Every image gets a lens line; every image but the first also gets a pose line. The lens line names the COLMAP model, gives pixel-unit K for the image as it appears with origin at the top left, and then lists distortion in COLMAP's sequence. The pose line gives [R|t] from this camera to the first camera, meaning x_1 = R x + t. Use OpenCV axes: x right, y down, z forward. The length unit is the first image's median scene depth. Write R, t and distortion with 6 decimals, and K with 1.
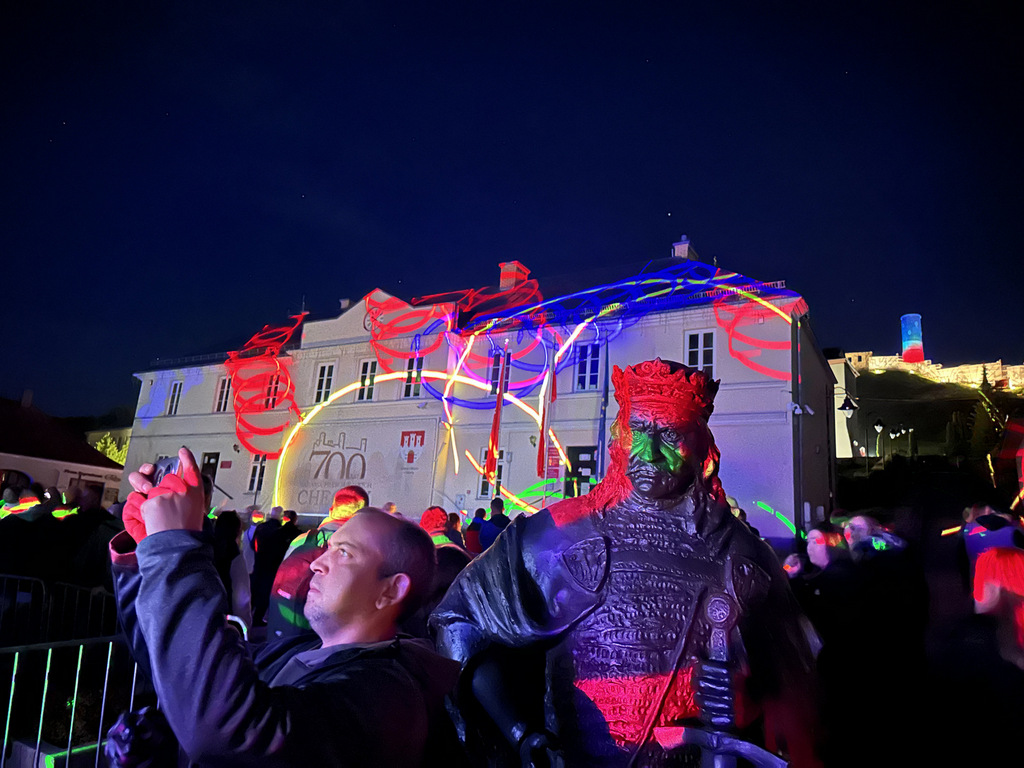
lens RADIAL K [[719.5, 0, 515.0], [0, 719.5, 378.6], [0, 0, 1]] dist [0.071978, -0.066073]
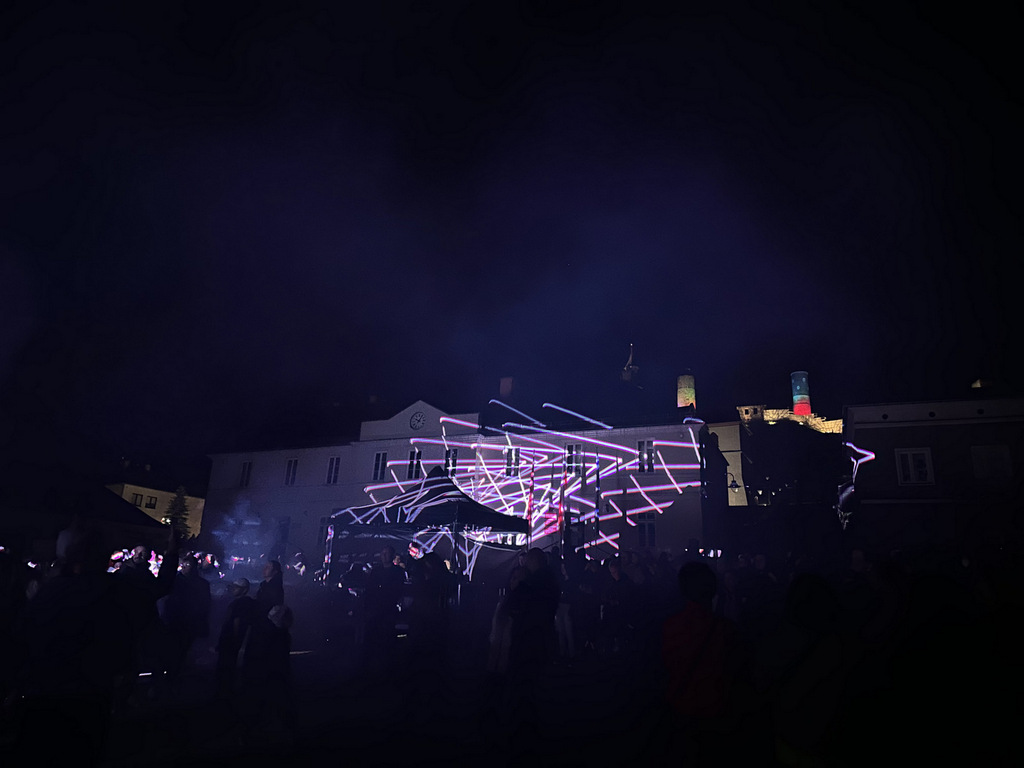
lens RADIAL K [[719.5, 0, 510.3], [0, 719.5, 380.2], [0, 0, 1]] dist [0.071978, -0.066073]
pose [[0.993644, 0.008867, 0.112221, -0.159257], [-0.002257, 0.998262, -0.058892, -0.073200], [-0.112548, 0.058264, 0.991937, -0.403600]]
